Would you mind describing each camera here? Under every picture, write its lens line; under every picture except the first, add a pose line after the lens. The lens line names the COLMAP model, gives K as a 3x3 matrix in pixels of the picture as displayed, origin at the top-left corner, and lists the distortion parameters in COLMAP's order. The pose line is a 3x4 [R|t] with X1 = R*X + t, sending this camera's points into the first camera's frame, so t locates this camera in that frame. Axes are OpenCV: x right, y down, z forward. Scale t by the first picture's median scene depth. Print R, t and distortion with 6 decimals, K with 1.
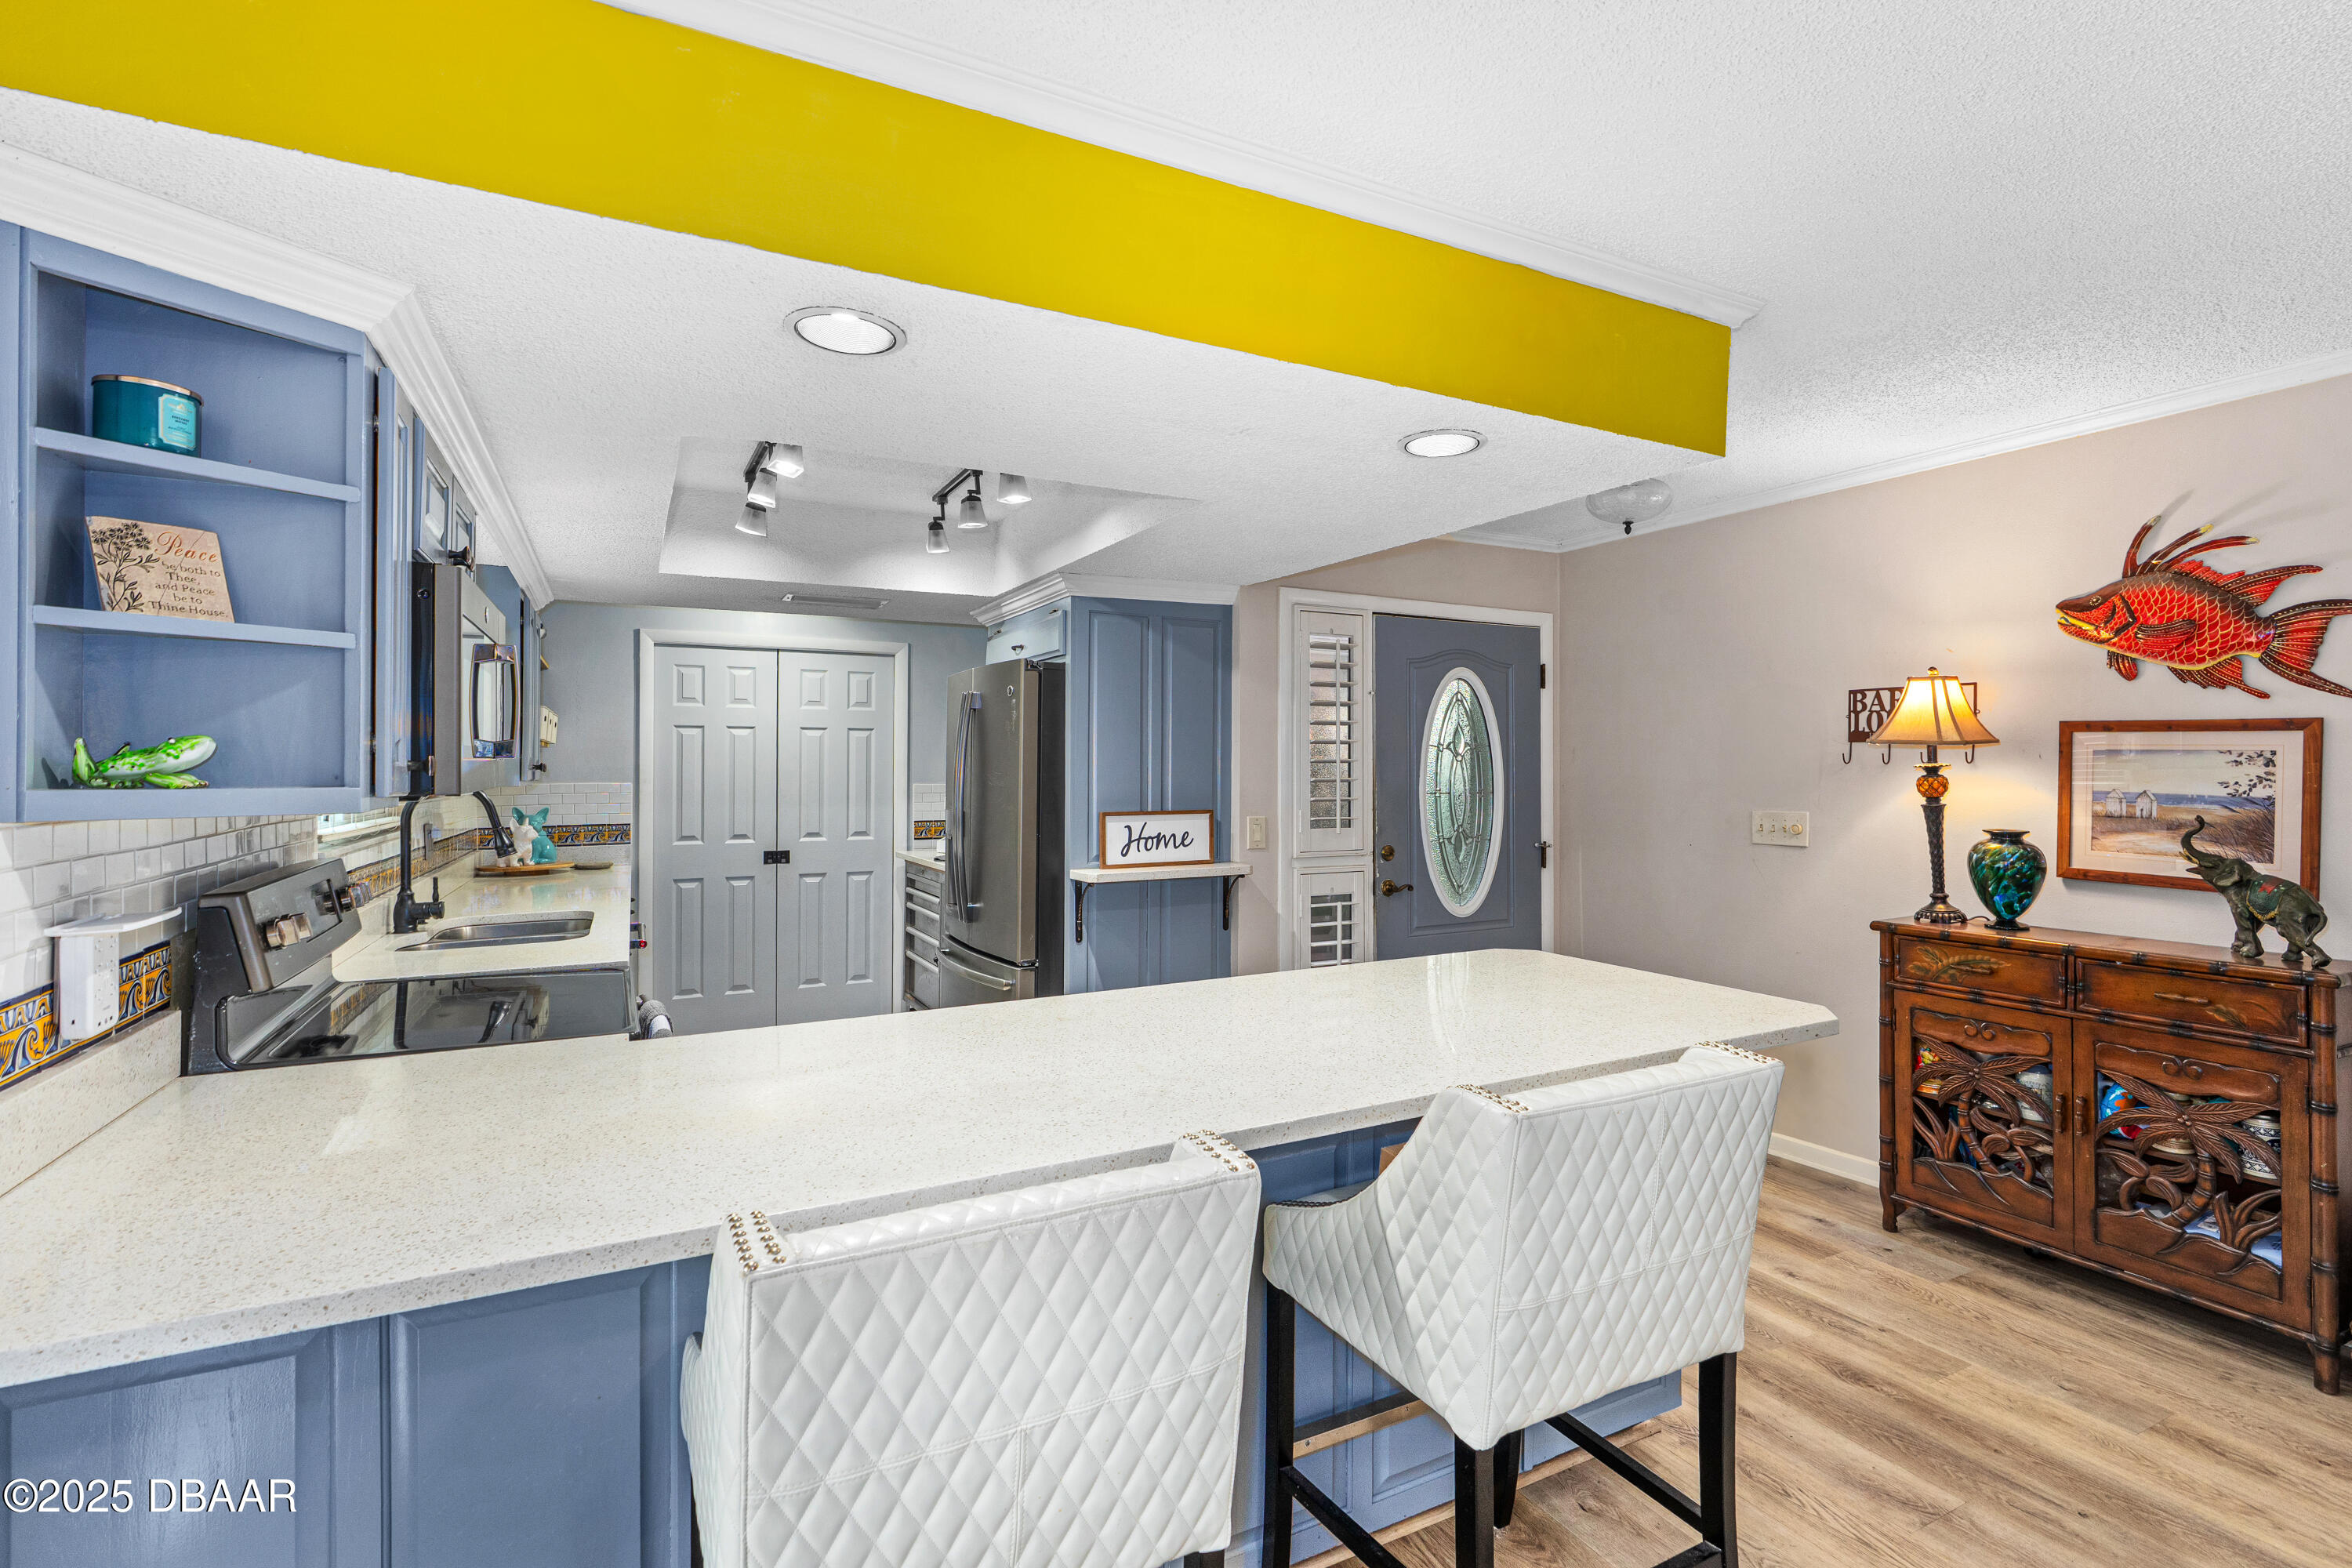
lens RADIAL K [[1085.9, 0, 1188.3], [0, 1085.9, 778.9], [0, 0, 1]] dist [-0.005824, 0.000026]
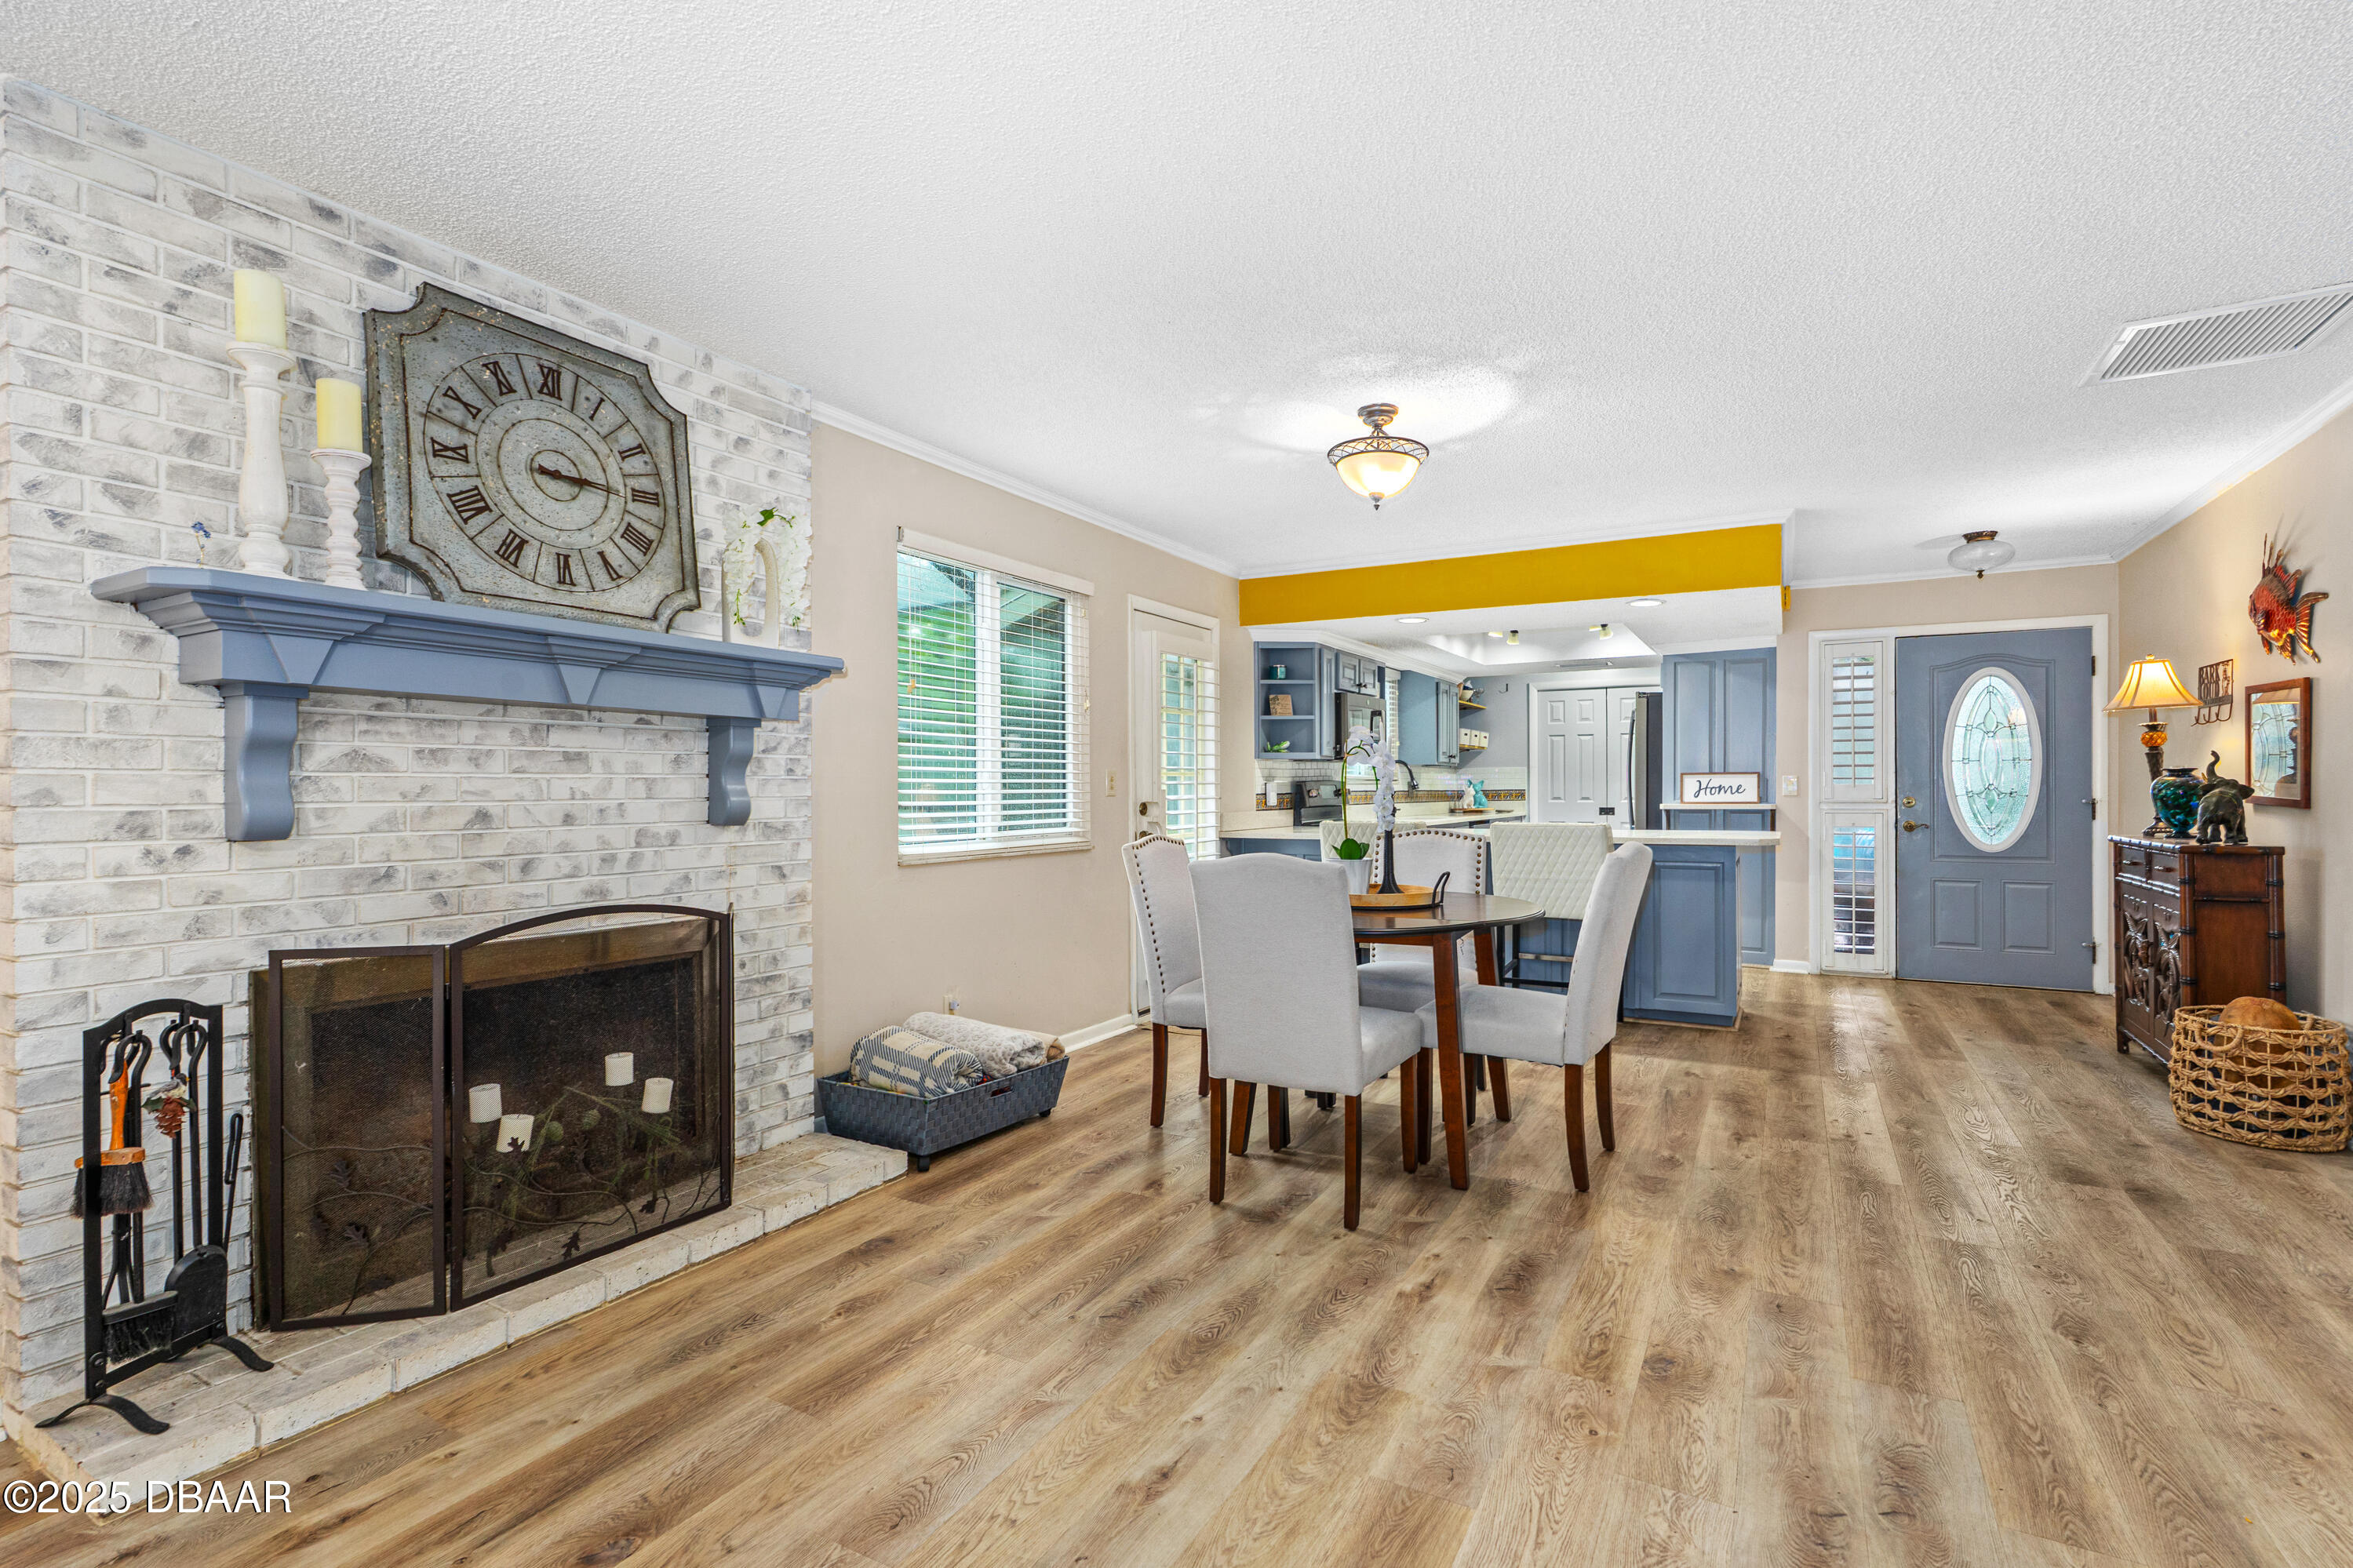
lens RADIAL K [[1086.2, 0, 1171.8], [0, 1086.2, 796.8], [0, 0, 1]] dist [-0.005824, 0.000026]
pose [[0.537616, 0.003730, -0.843182, 0.965788], [-0.002974, 0.999992, 0.002527, 0.066963], [0.843185, 0.001149, 0.537623, -0.673668]]
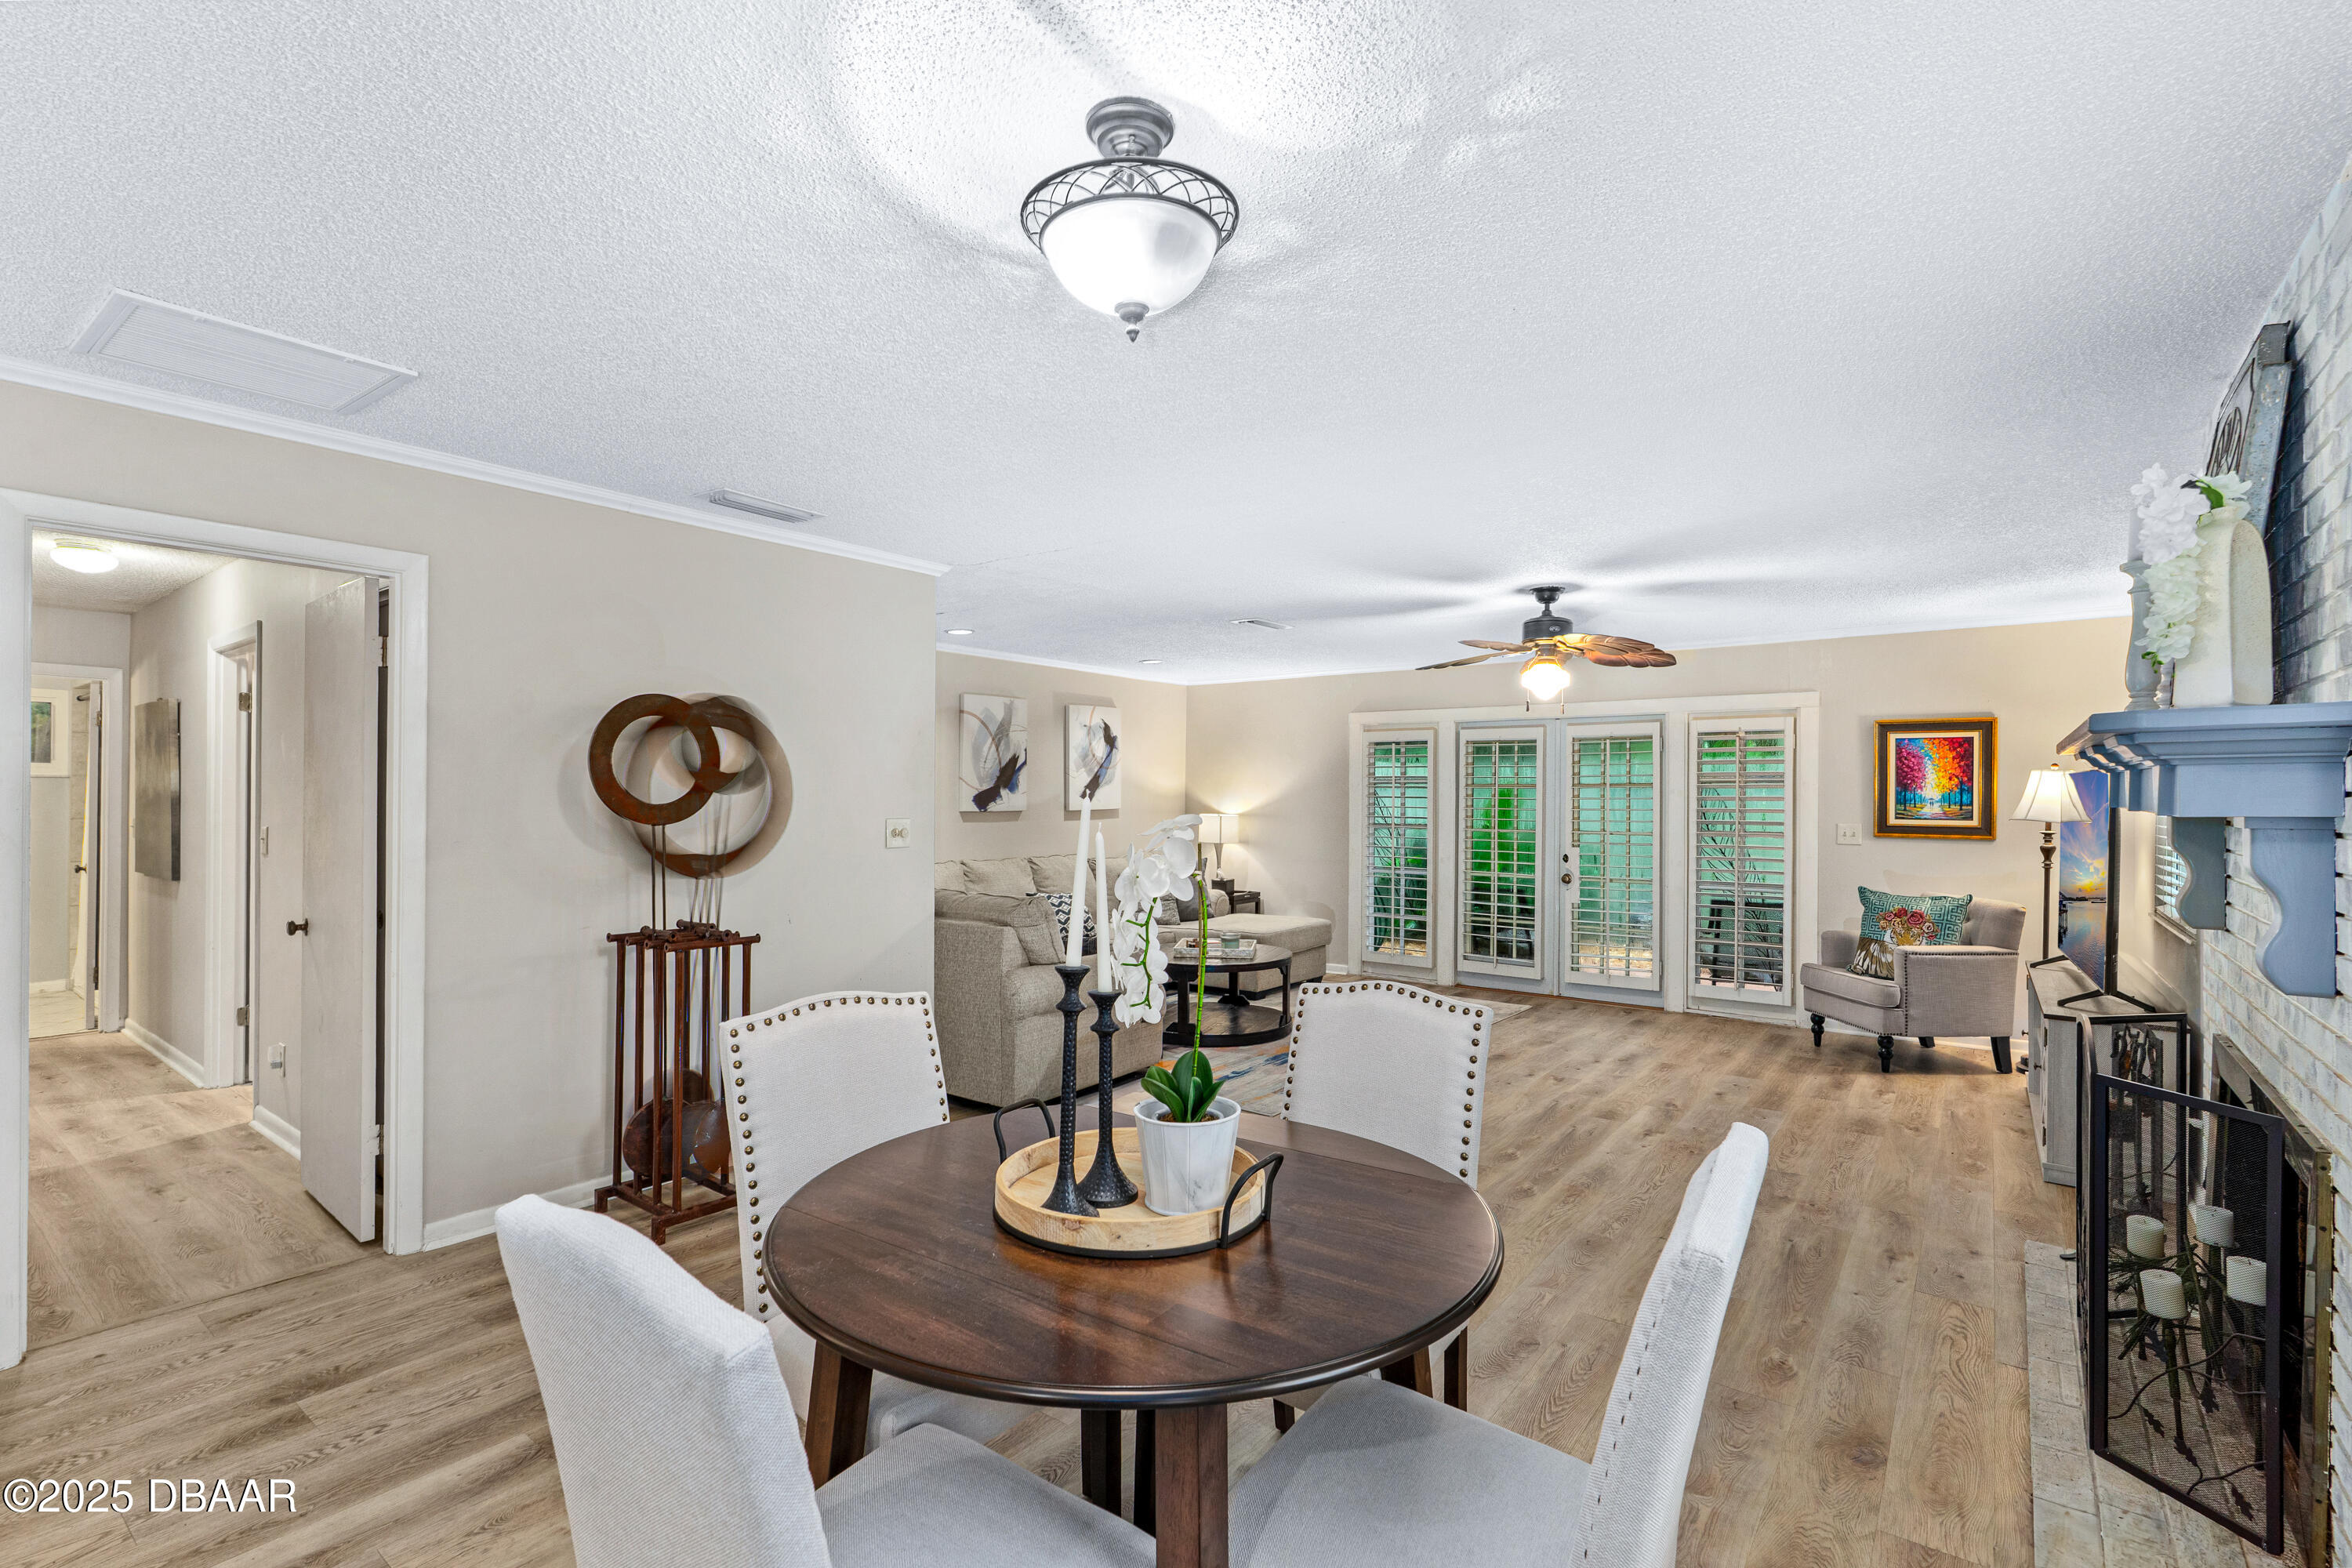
lens RADIAL K [[1085.9, 0, 1182.3], [0, 1085.9, 795.9], [0, 0, 1]] dist [-0.005824, 0.000026]
pose [[-0.428745, -0.002920, 0.903421, -0.091874], [0.004417, 0.999976, 0.005328, -0.000026], [-0.903415, 0.006275, -0.428721, 0.120569]]
